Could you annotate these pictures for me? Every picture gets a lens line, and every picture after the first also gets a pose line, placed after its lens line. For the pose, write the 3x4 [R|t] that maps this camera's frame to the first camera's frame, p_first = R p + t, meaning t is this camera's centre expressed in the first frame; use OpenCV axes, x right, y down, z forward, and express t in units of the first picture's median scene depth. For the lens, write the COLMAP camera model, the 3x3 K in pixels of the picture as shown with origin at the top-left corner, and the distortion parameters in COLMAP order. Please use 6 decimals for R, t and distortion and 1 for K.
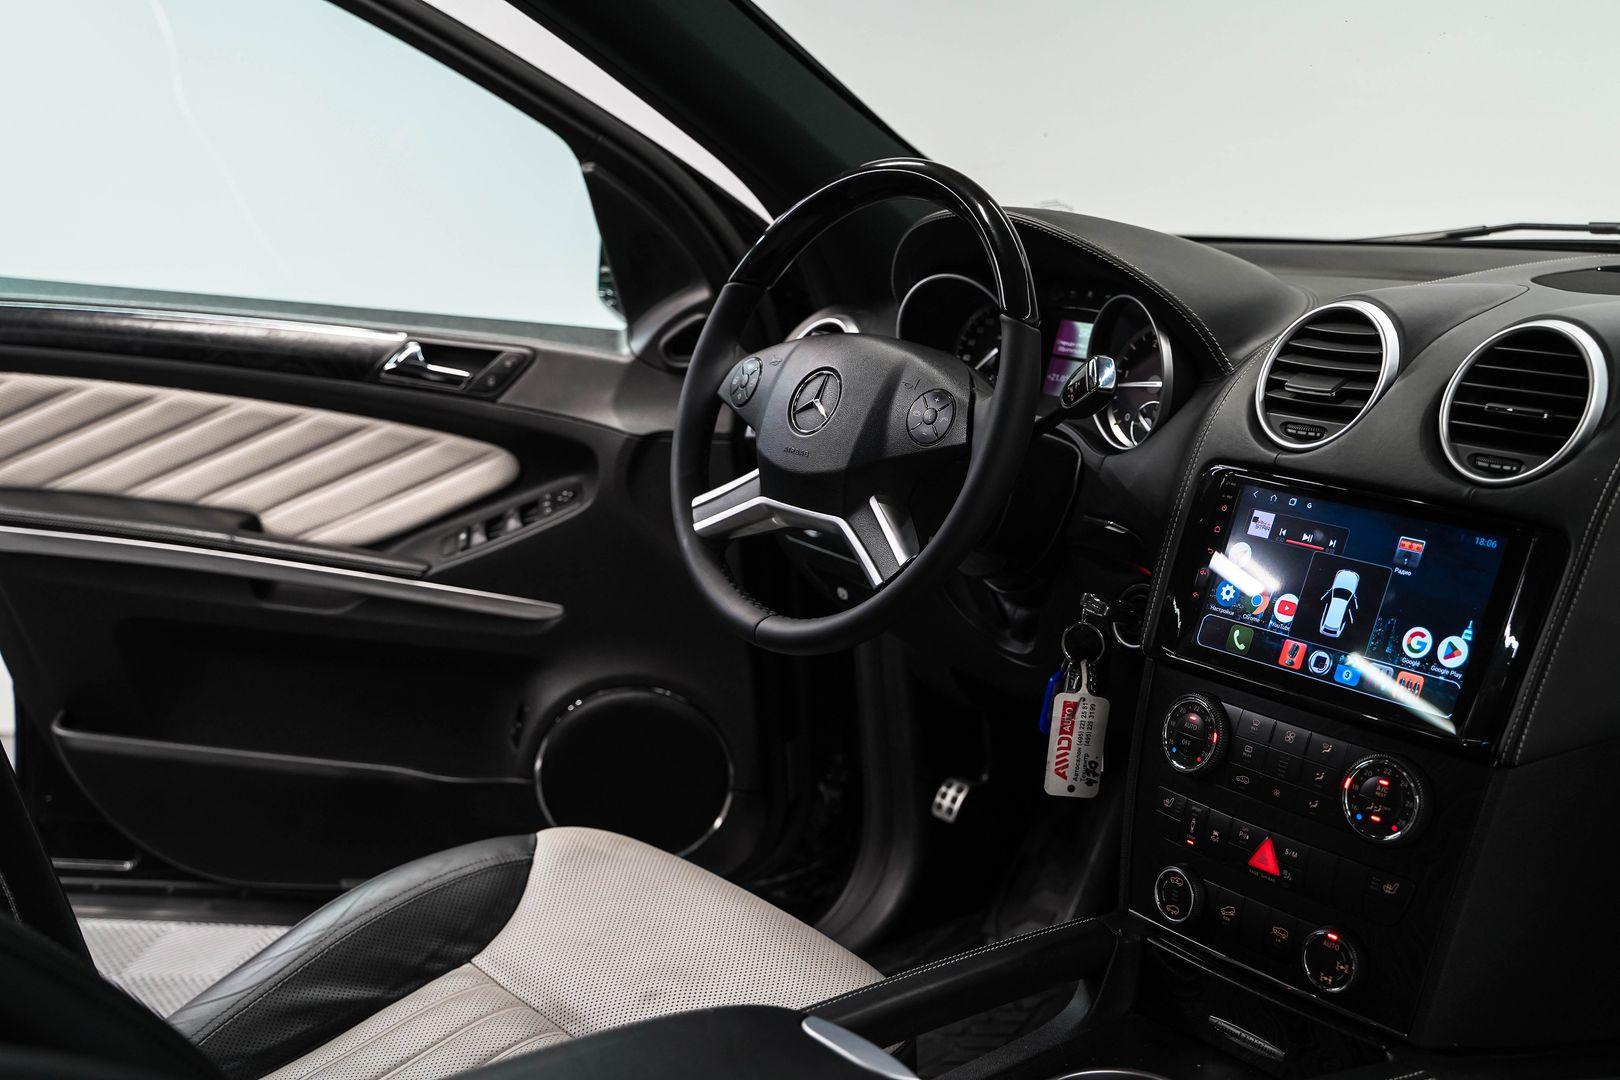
lens RADIAL K [[1848.8, 0, 803.3], [0, 1848.8, 534.3], [0, 0, 1]] dist [0.008597, 0.000000]
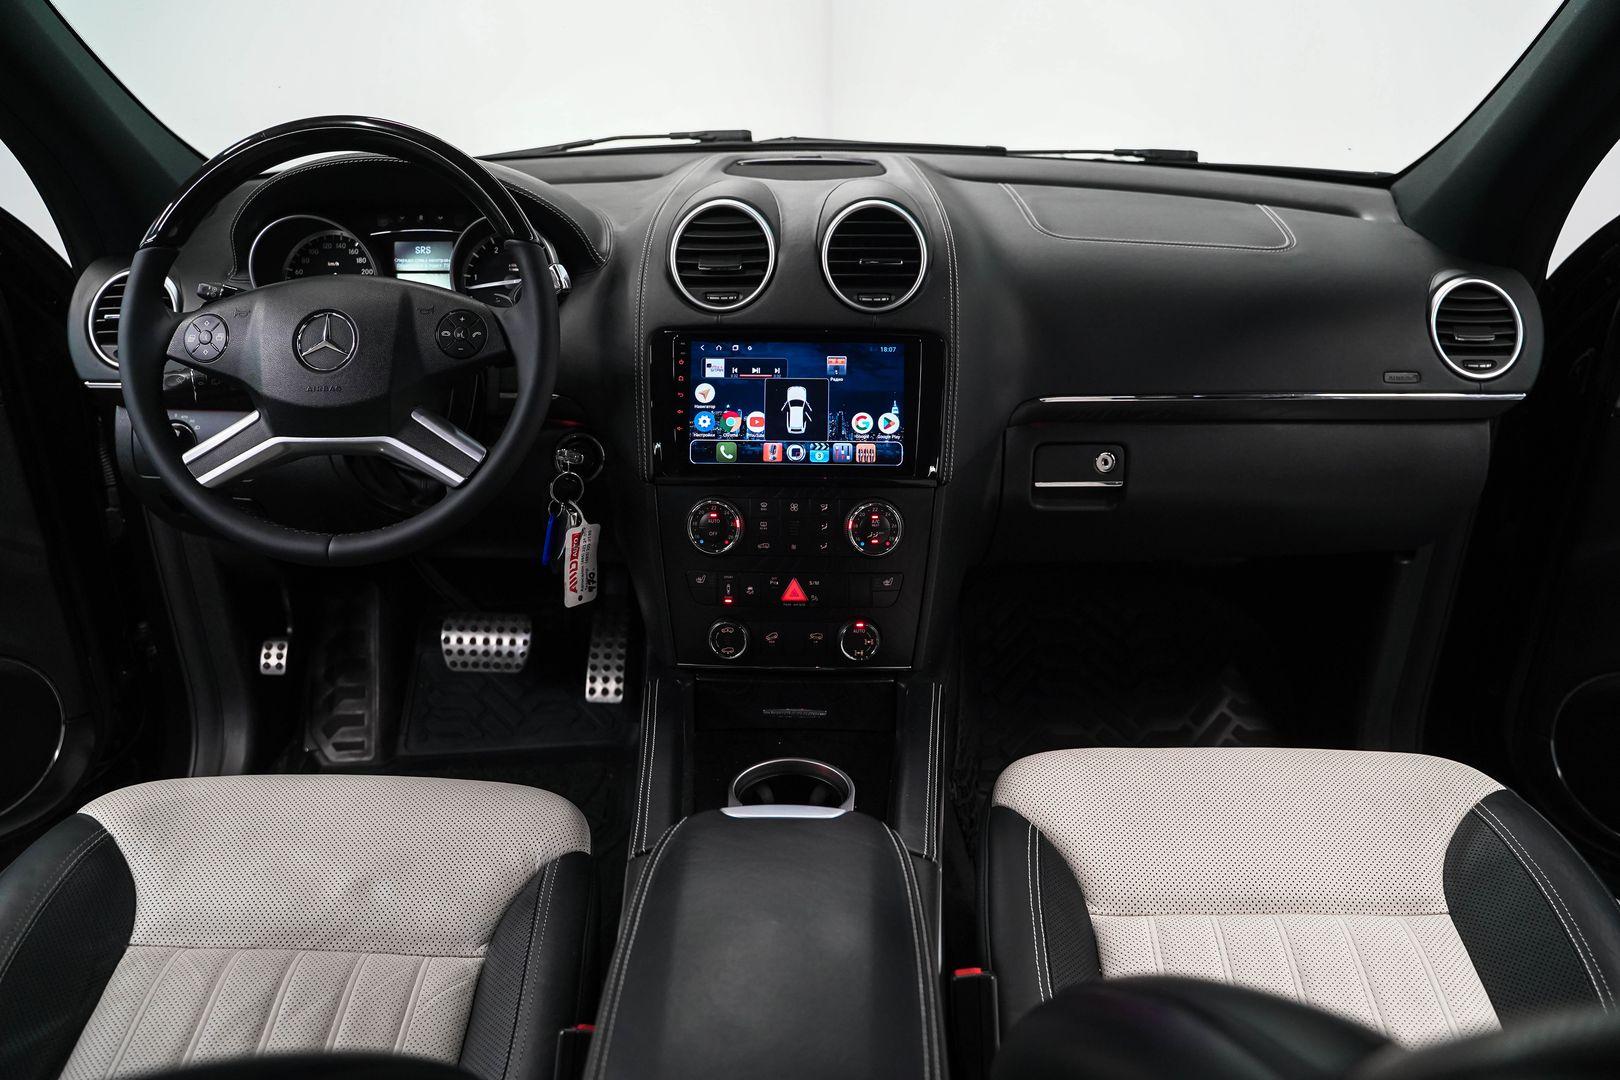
lens RADIAL K [[1310.2, 0, 806.4], [0, 1310.2, 538.8], [0, 0, 1]] dist [-0.111689, 0.070666]
pose [[0.627103, -0.285135, 0.724872, -0.413734], [0.176475, 0.958402, 0.224324, -0.081930], [-0.758682, -0.012753, 0.651337, 0.277795]]
